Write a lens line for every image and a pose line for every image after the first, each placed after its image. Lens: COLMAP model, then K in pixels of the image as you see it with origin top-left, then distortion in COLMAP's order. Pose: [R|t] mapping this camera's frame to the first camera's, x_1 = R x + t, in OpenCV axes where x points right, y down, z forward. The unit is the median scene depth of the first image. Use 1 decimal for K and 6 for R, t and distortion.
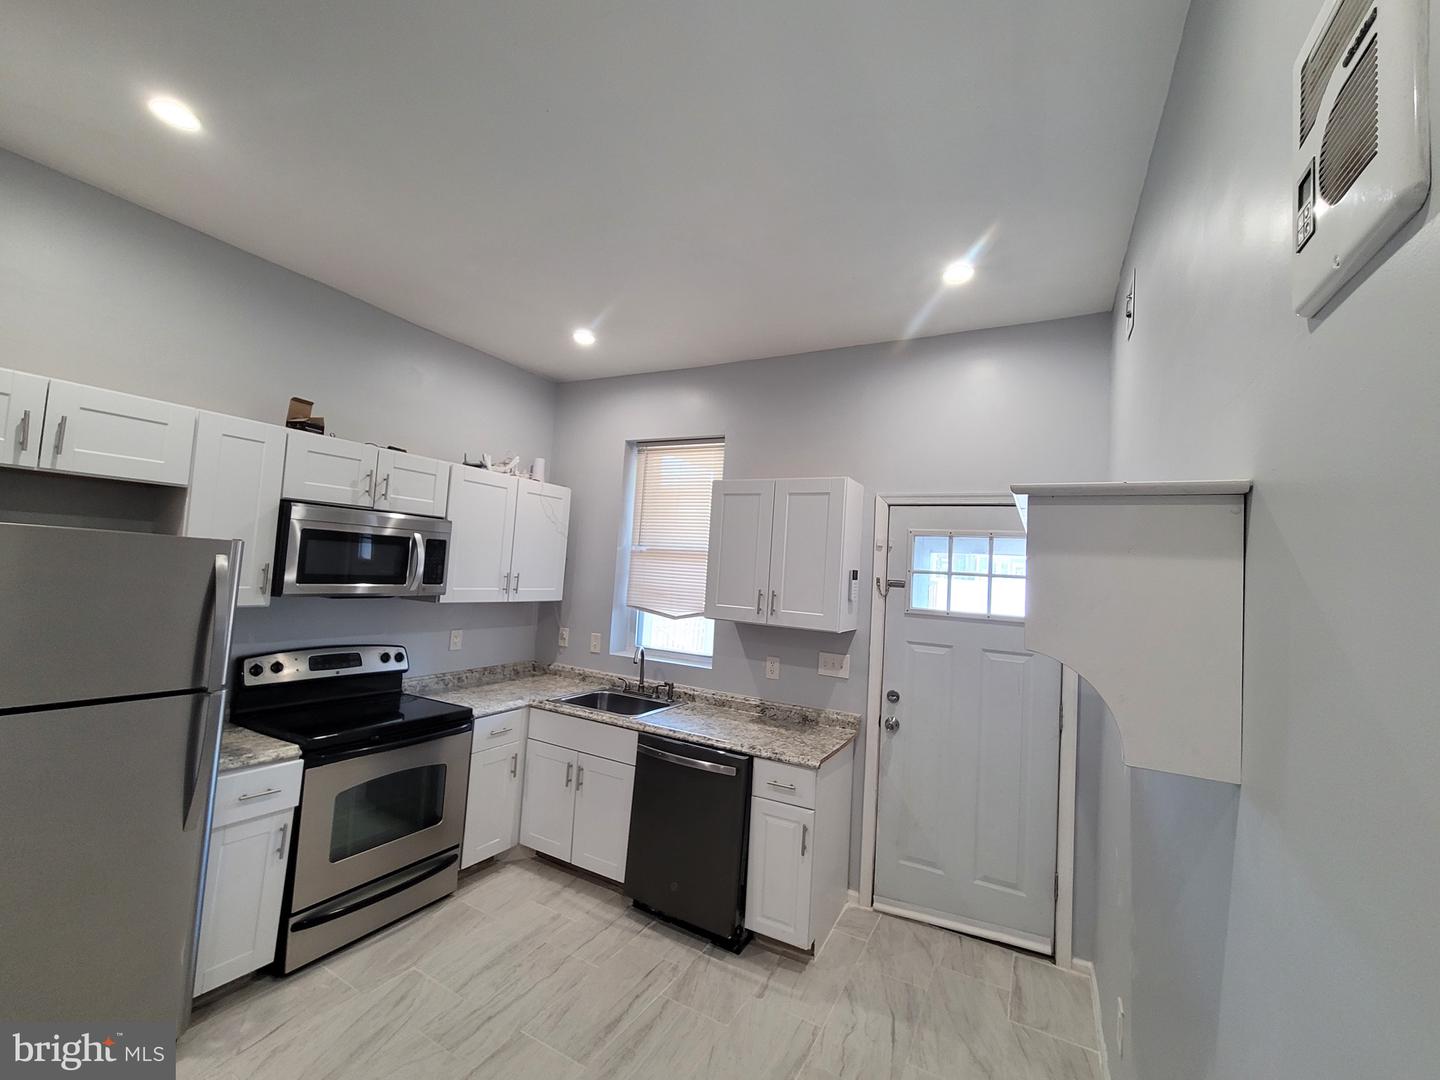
lens RADIAL K [[588.0, 0, 731.2], [0, 588.0, 538.3], [0, 0, 1]] dist [-0.002333, -0.001258]
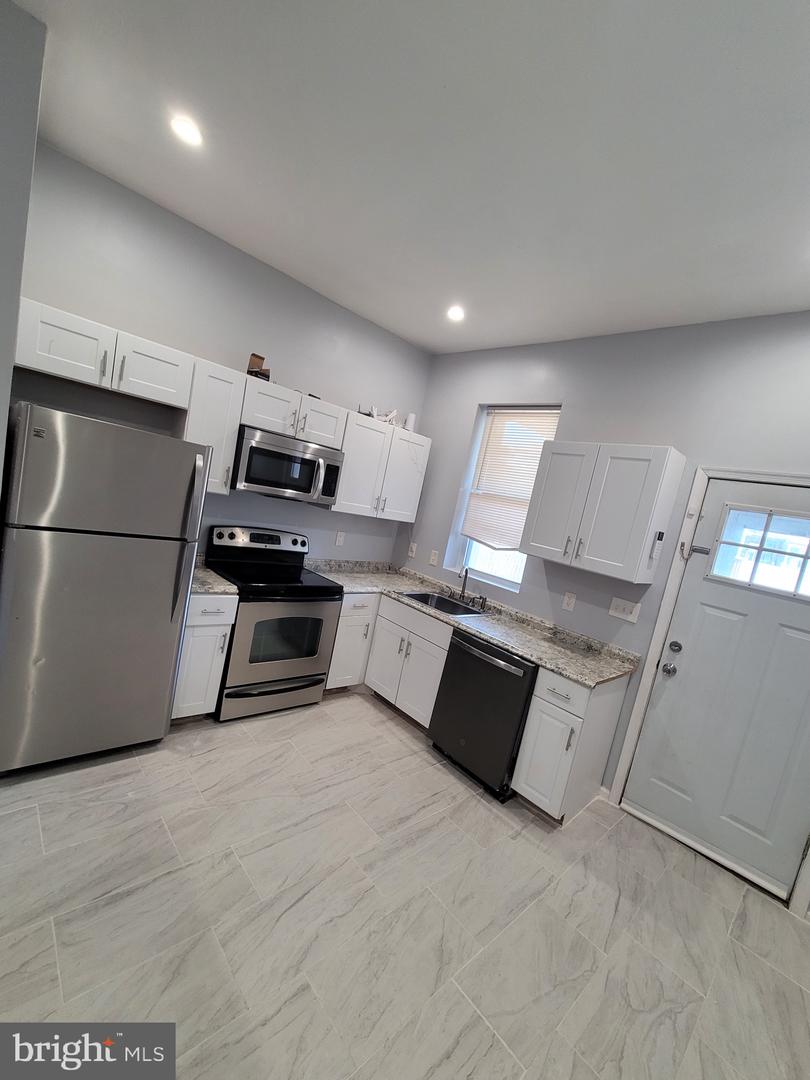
lens RADIAL K [[441.0, 0, 403.5], [0, 441.0, 547.1], [0, 0, 1]] dist [-0.002333, -0.001258]
pose [[0.937726, 0.164043, -0.306203, 0.010950], [-0.123351, 0.981273, 0.147946, 0.018922], [0.324738, -0.100962, 0.940400, 0.046248]]
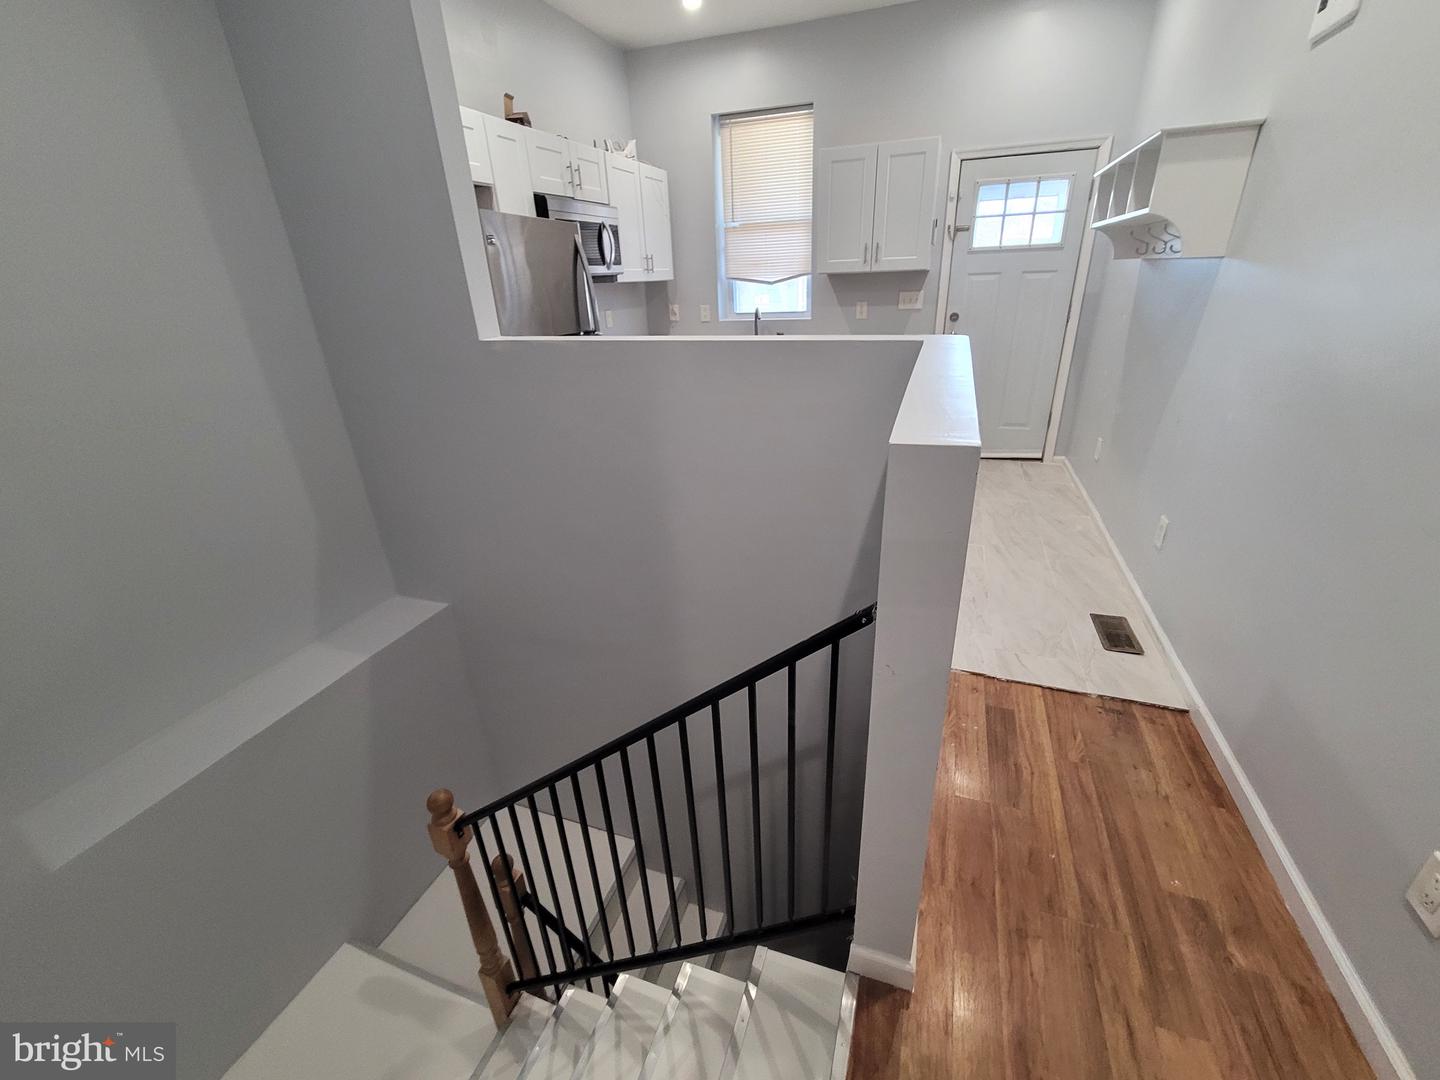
lens RADIAL K [[588.0, 0, 735.5], [0, 588.0, 540.1], [0, 0, 1]] dist [-0.002333, -0.001258]
pose [[0.983619, -0.151108, 0.098283, -0.486976], [0.088301, 0.879248, 0.468108, 0.030697], [-0.157150, -0.451762, 0.878188, -0.433560]]
